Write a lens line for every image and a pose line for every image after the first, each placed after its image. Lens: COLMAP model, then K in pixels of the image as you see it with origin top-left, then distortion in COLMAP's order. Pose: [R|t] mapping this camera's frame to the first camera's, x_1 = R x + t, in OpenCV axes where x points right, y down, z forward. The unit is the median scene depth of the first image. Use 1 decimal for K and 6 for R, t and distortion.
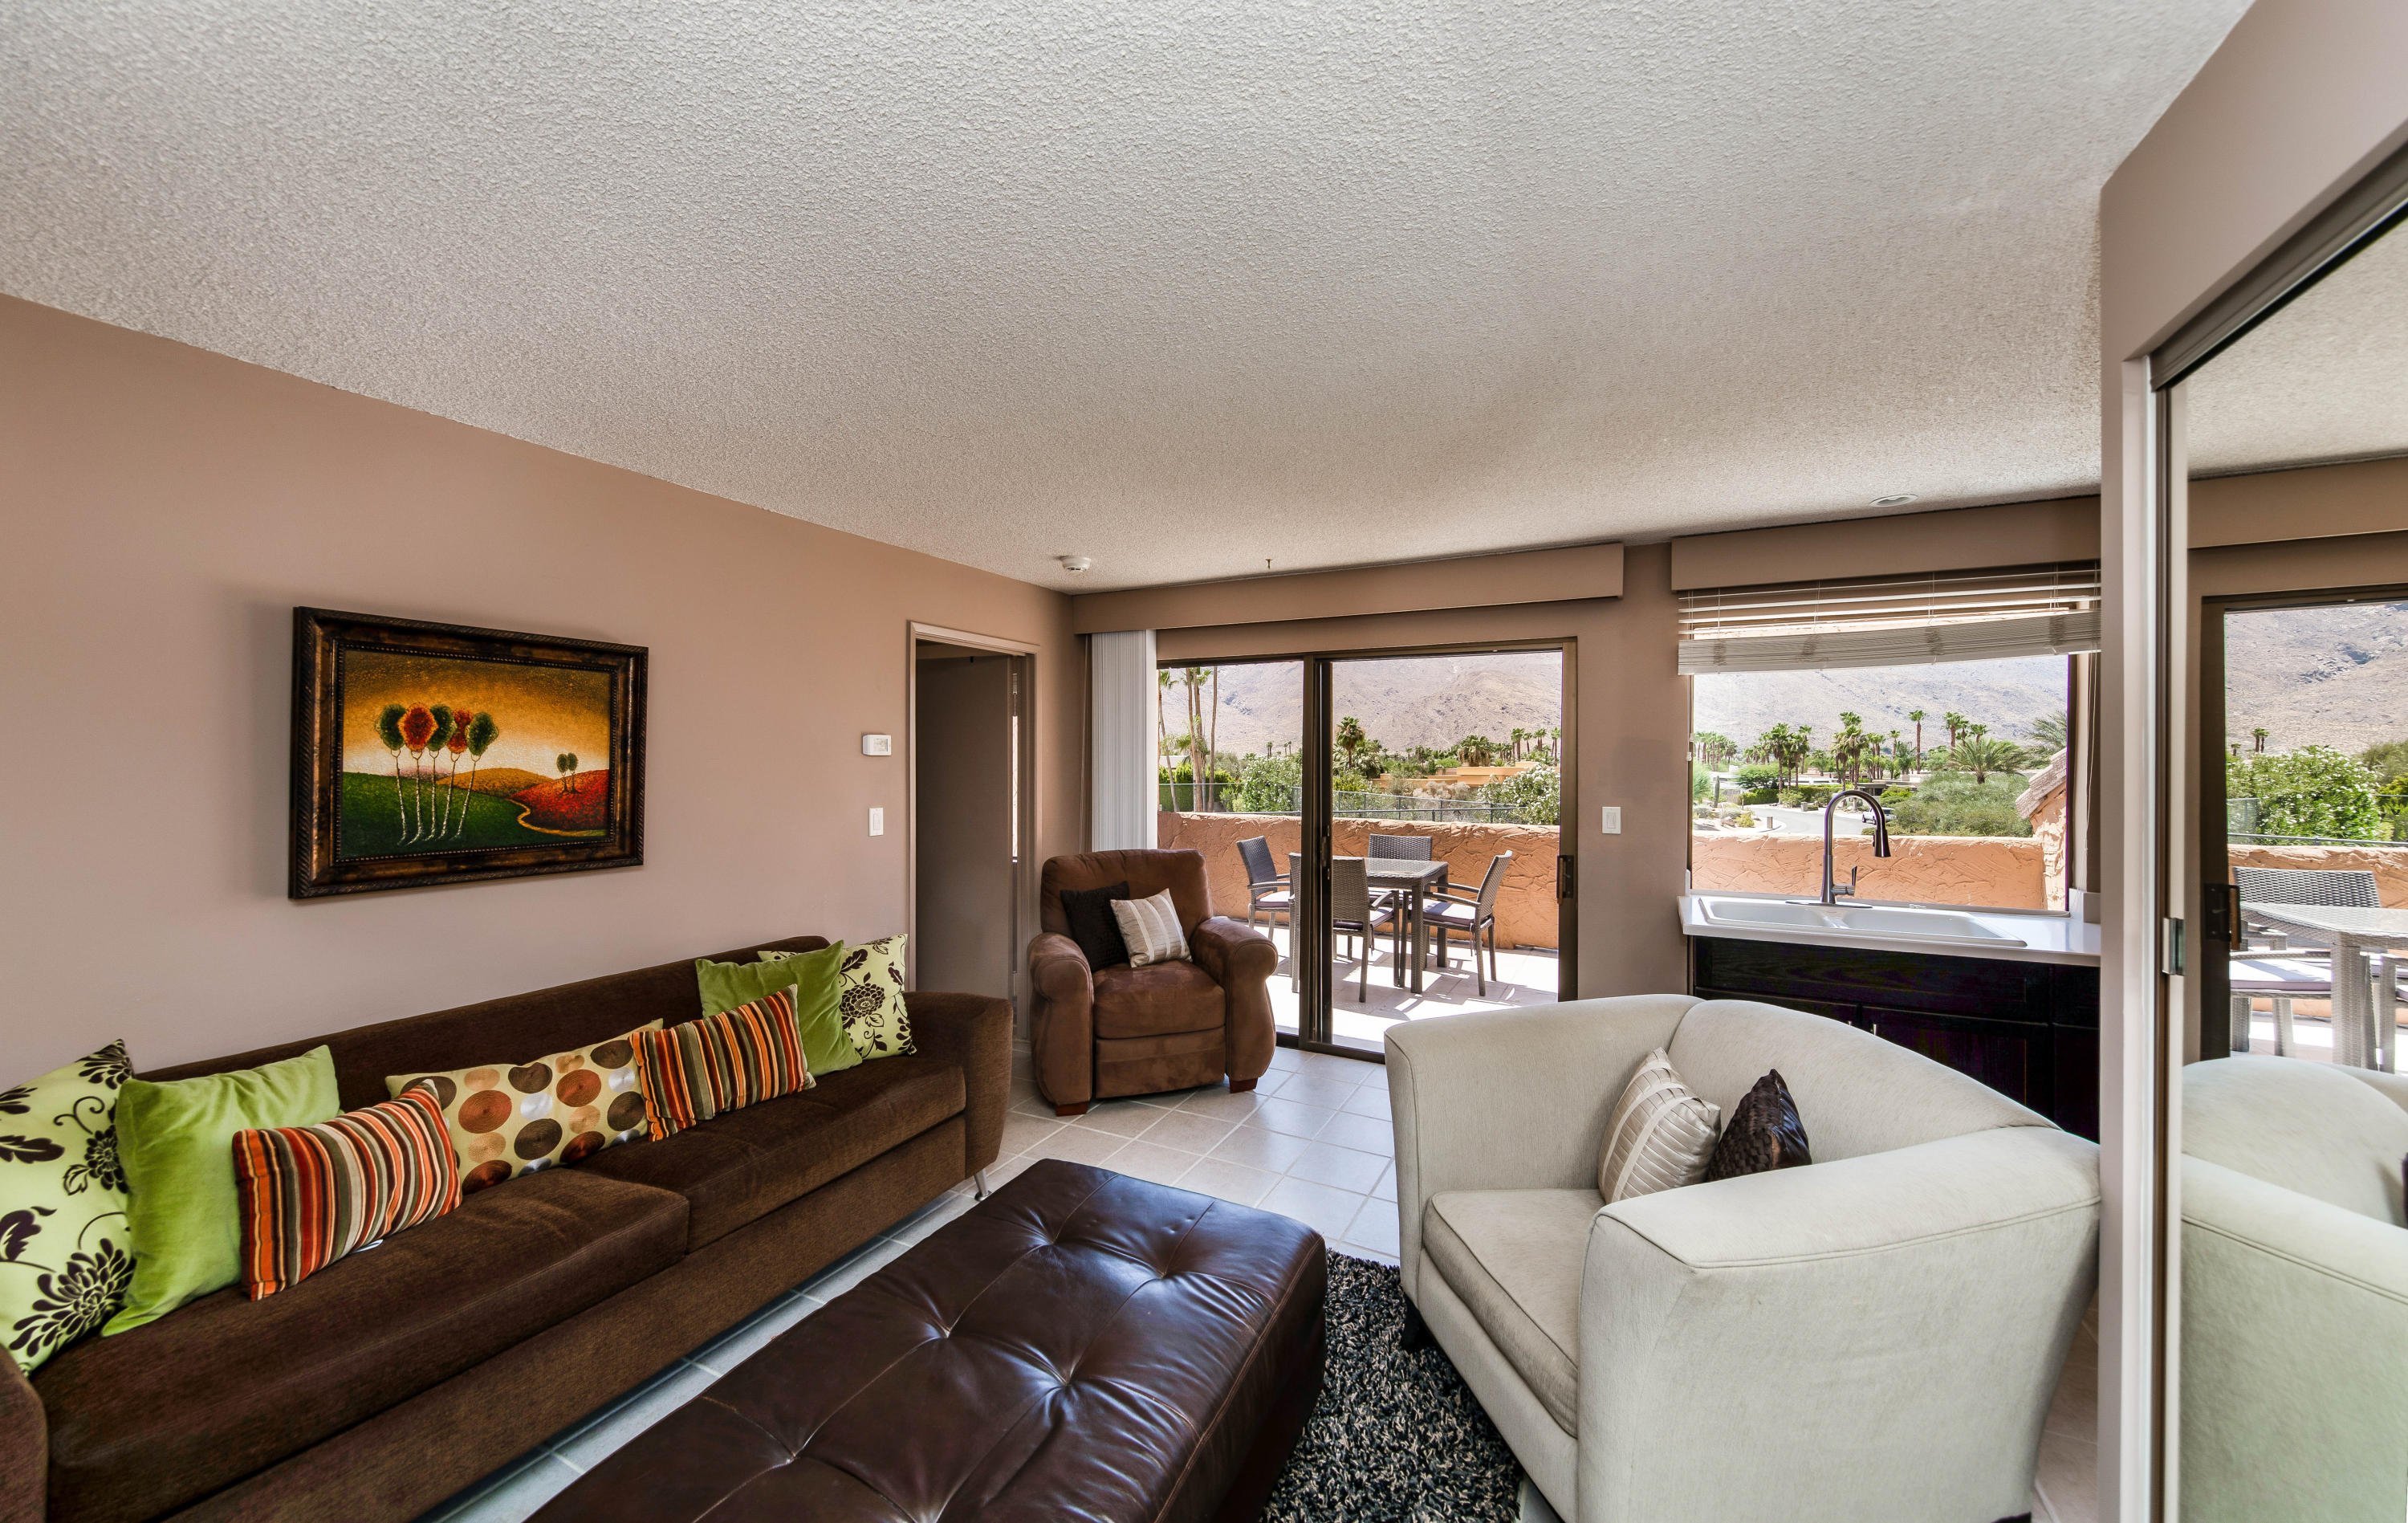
lens RADIAL K [[872.7, 0, 1199.1], [0, 872.7, 760.3], [0, 0, 1]] dist [0.000095, -0.000005]
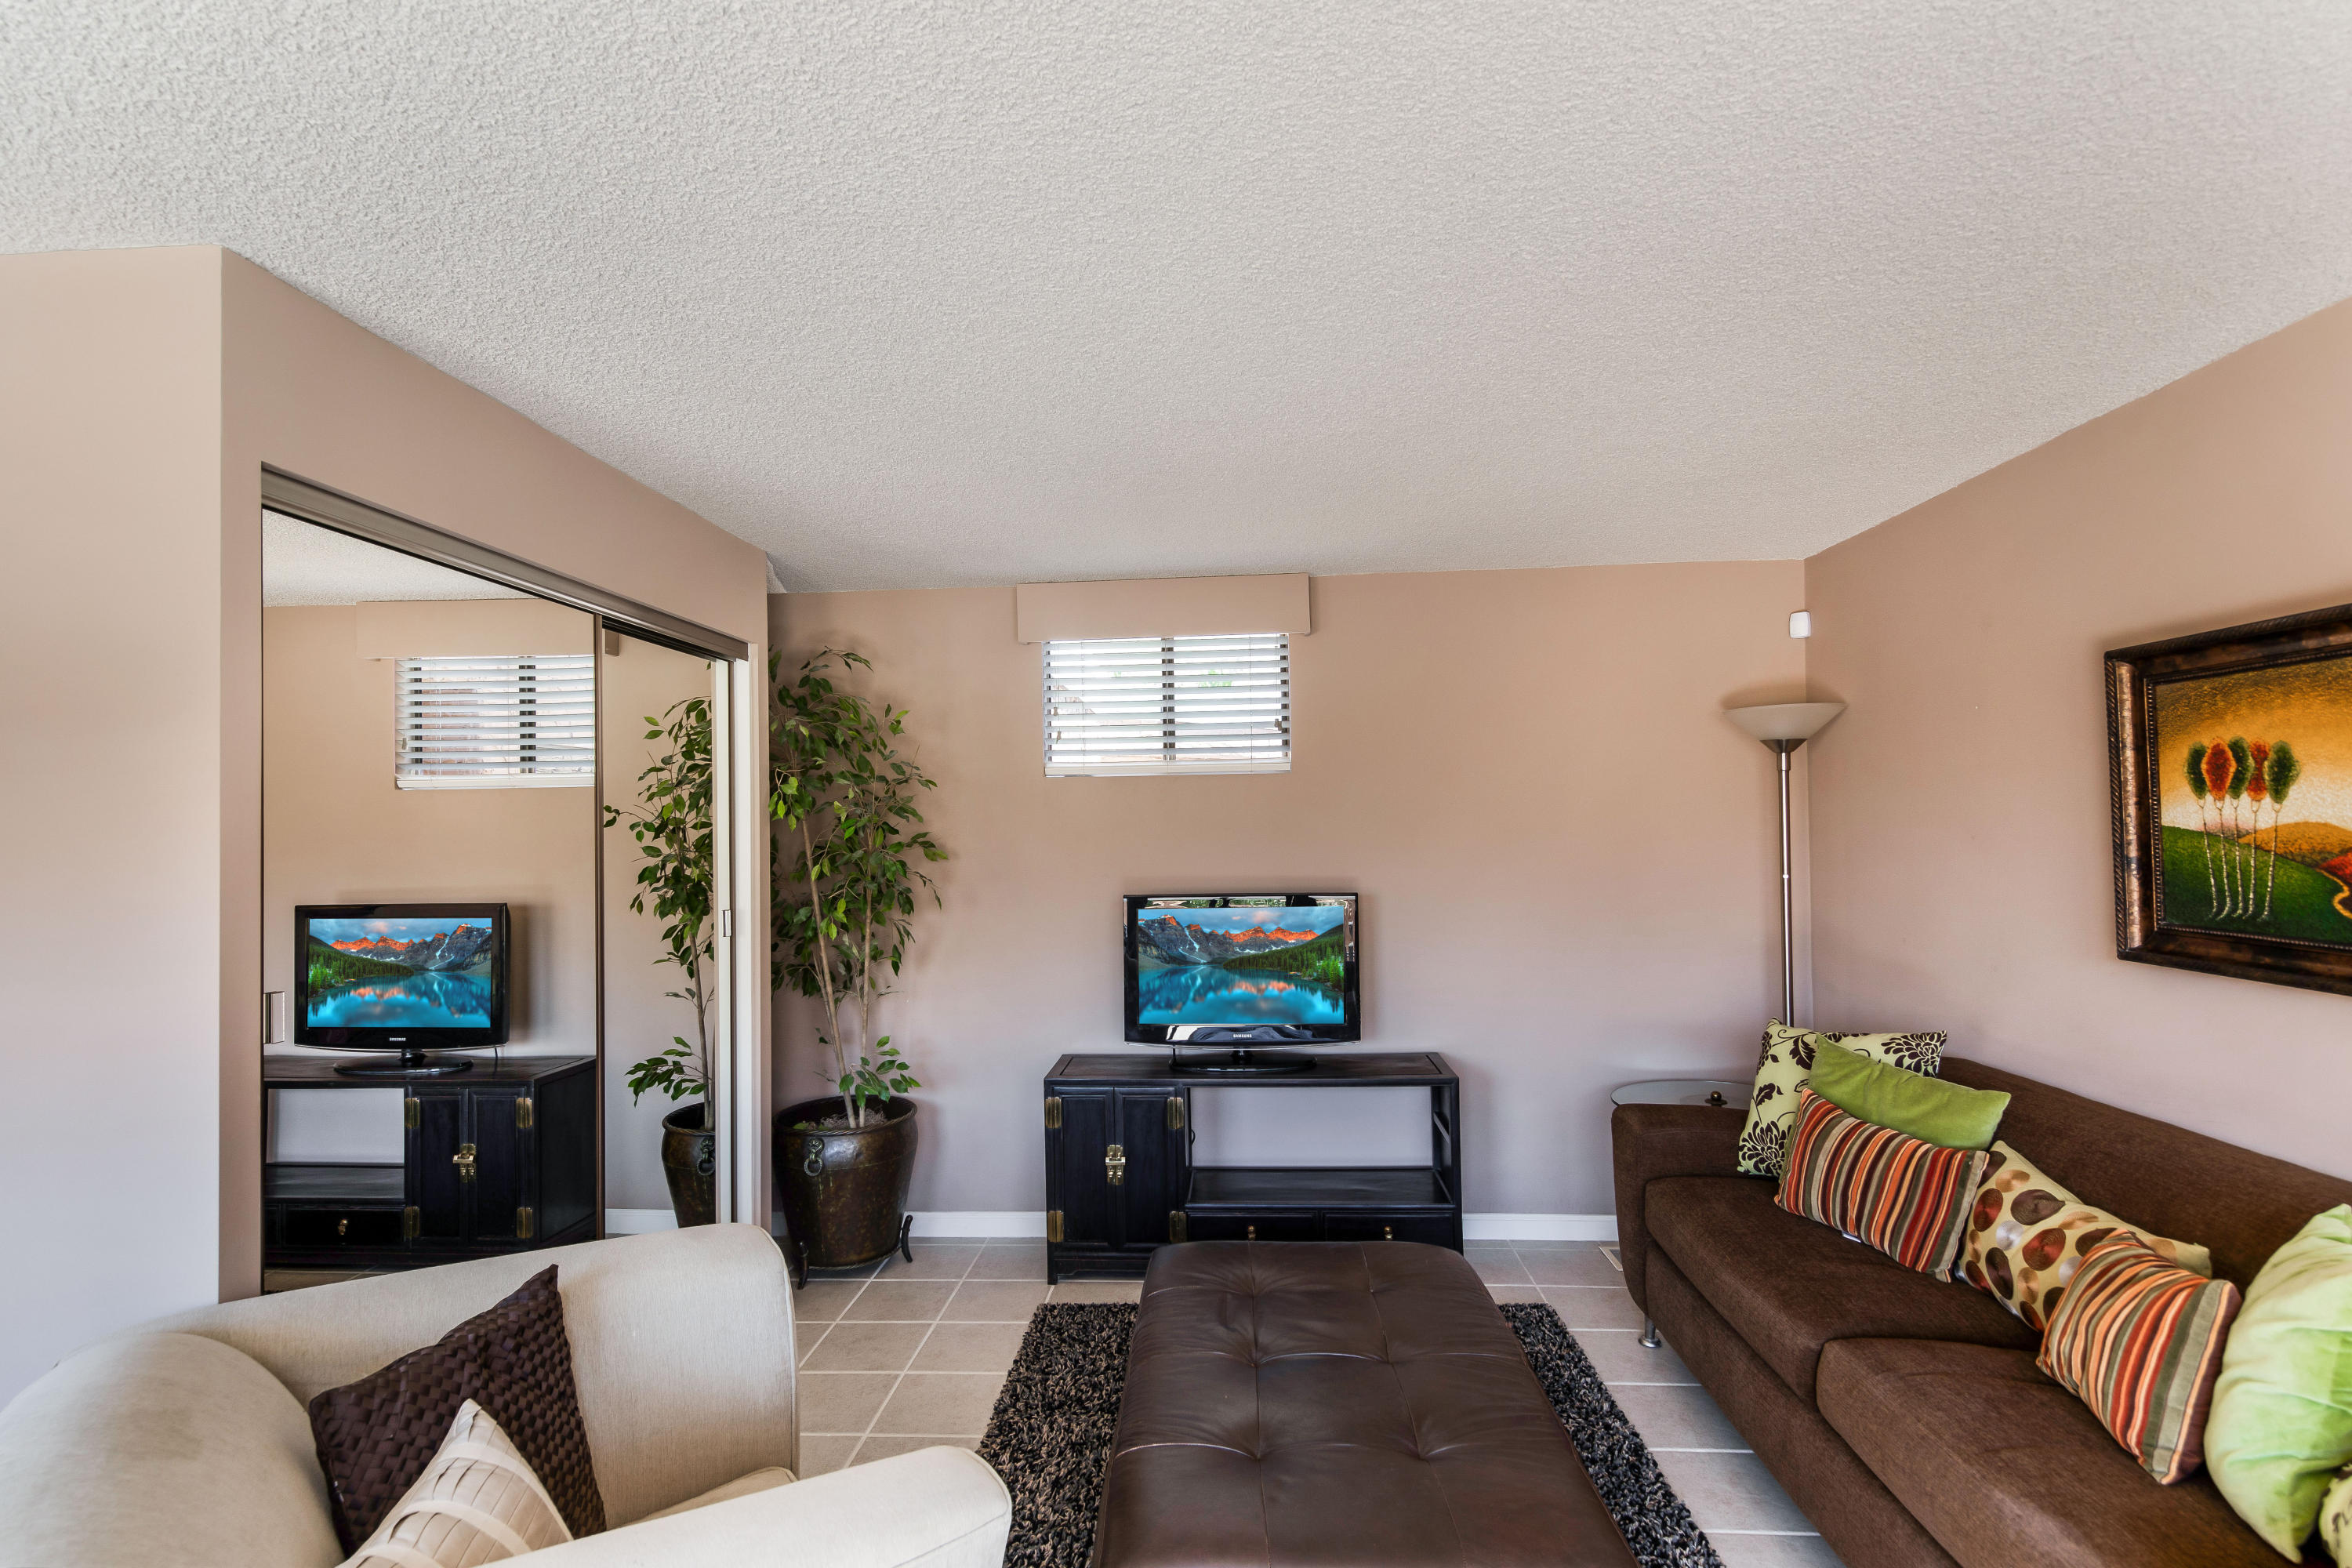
lens RADIAL K [[1130.1, 0, 1178.3], [0, 1130.1, 796.3], [0, 0, 1]] dist [0.000578, 0.000086]
pose [[-0.914334, 0.003626, -0.404945, 0.351013], [0.015610, 0.999532, -0.026295, -0.001317], [0.404660, -0.030364, -0.913963, 1.516164]]
